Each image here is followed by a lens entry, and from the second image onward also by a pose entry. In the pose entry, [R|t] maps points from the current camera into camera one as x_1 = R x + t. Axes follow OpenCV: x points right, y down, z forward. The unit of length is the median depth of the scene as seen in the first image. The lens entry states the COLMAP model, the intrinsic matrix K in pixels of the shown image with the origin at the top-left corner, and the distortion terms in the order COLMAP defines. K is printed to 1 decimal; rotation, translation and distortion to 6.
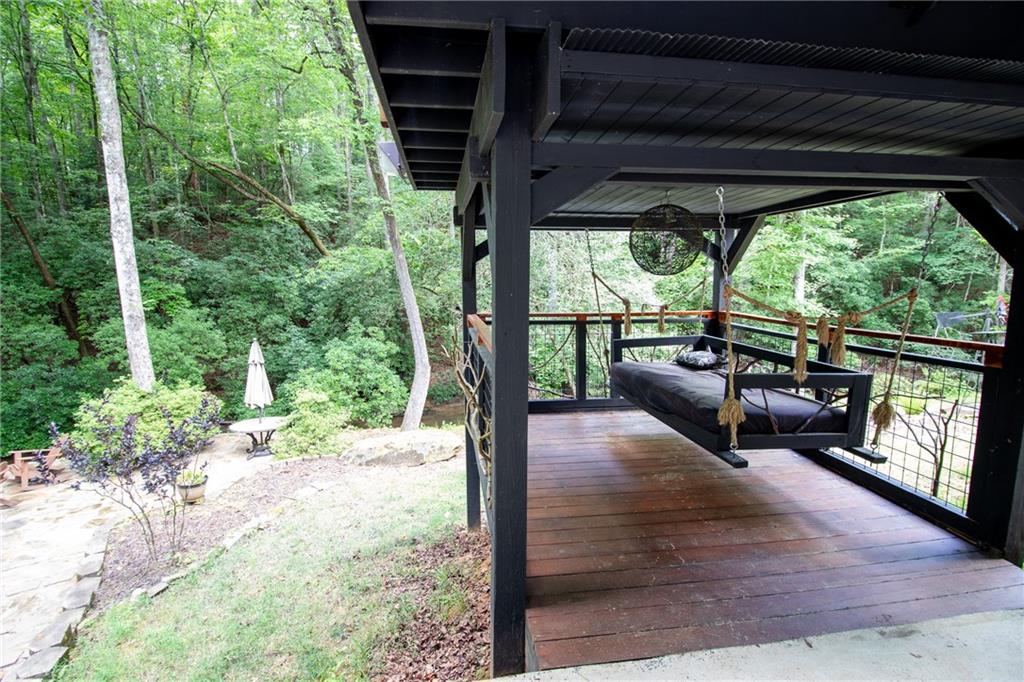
lens RADIAL K [[479.2, 0, 506.0], [0, 479.2, 347.6], [0, 0, 1]] dist [-0.012932, -0.006864]
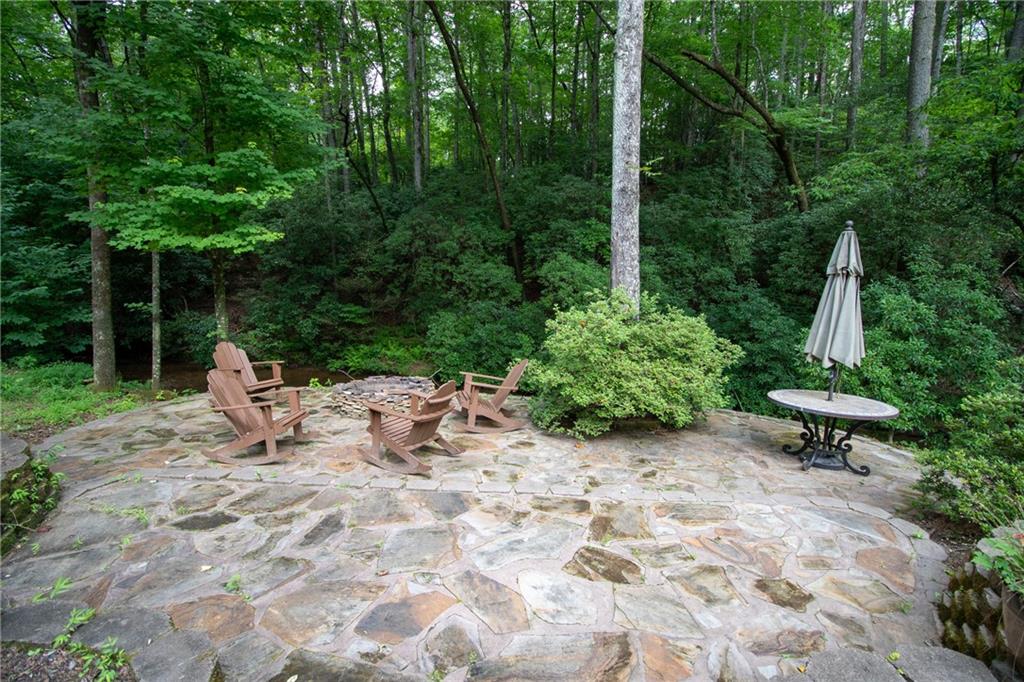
lens RADIAL K [[479.2, 0, 513.8], [0, 479.2, 342.8], [0, 0, 1]] dist [-0.012932, -0.006864]
pose [[0.748562, 0.114116, -0.653172, -0.292664], [-0.112732, 0.992641, 0.044230, 0.075956], [0.653412, 0.040525, 0.755917, 0.275943]]
